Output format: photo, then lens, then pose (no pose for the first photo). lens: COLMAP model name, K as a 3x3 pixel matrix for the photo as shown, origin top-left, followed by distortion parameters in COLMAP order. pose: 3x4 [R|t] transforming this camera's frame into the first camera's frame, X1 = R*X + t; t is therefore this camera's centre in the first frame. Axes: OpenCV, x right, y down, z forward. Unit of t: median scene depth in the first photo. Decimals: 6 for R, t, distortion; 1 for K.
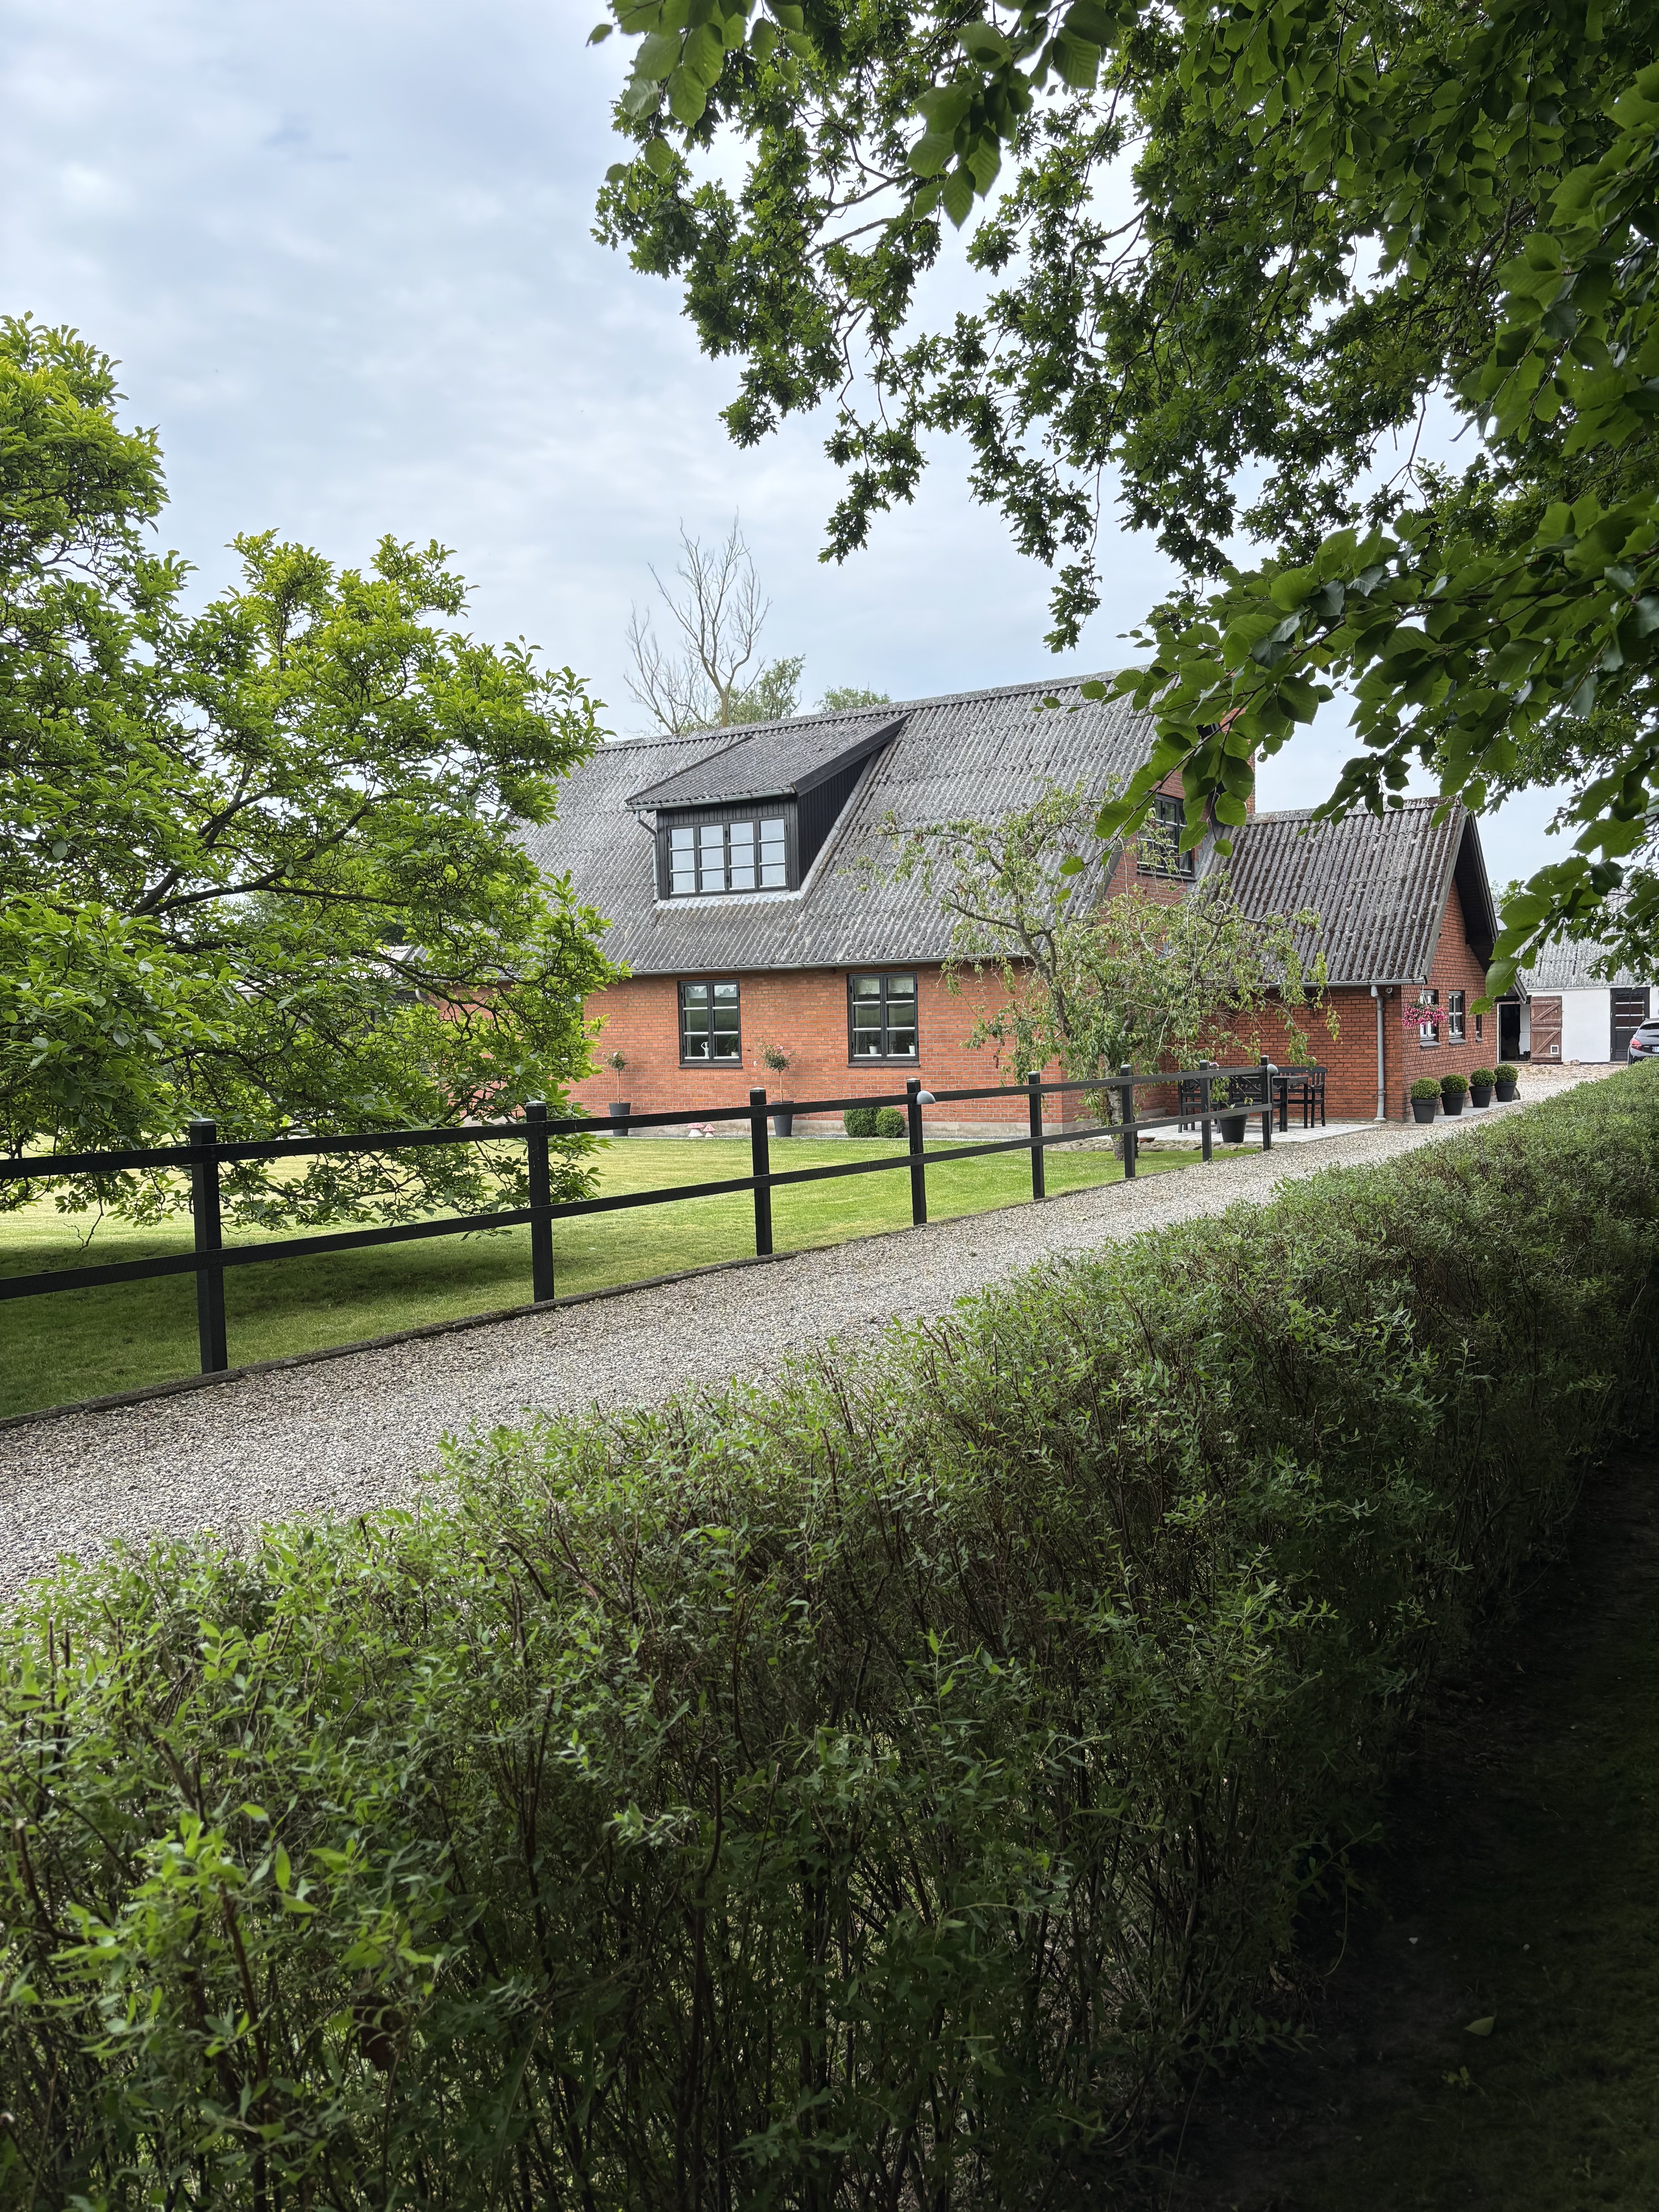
lens RADIAL K [[1667.7, 0, 832.6], [0, 1667.7, 1107.8], [0, 0, 1]] dist [0.049326, -0.037735]
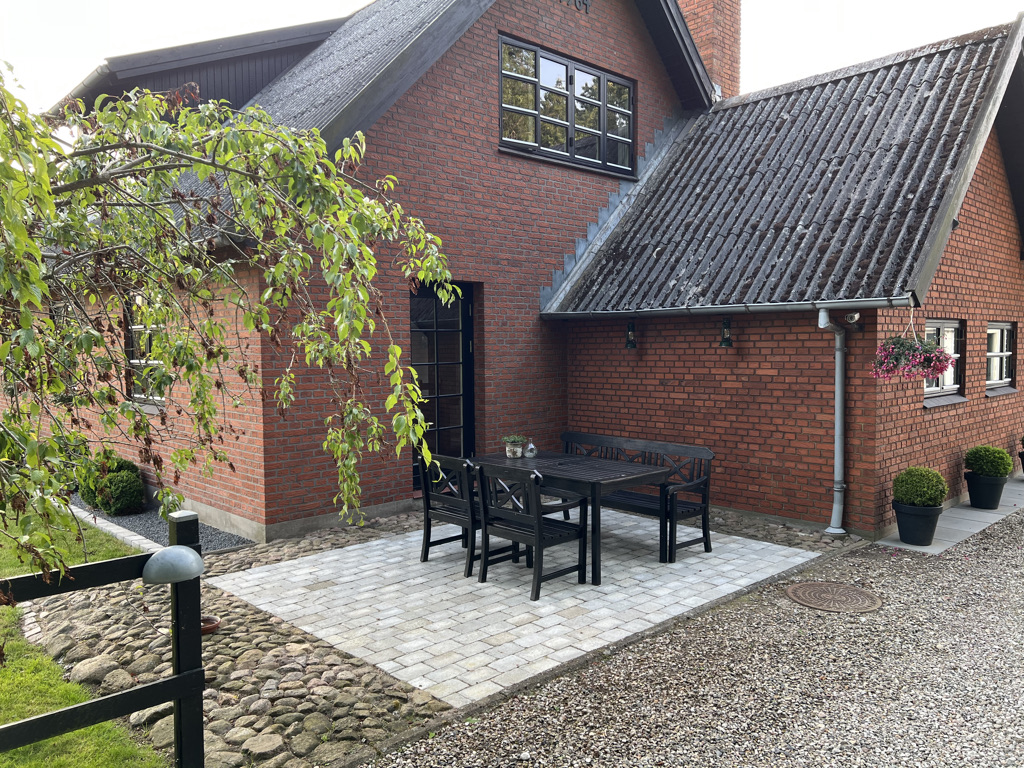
lens RADIAL K [[771.6, 0, 510.7], [0, 771.6, 383.3], [0, 0, 1]] dist [0.052645, -0.052460]
pose [[0.969915, 0.030261, -0.241554, 0.278858], [-0.028914, 0.999540, 0.009120, -0.045571], [0.241719, -0.001861, 0.970345, 0.697017]]
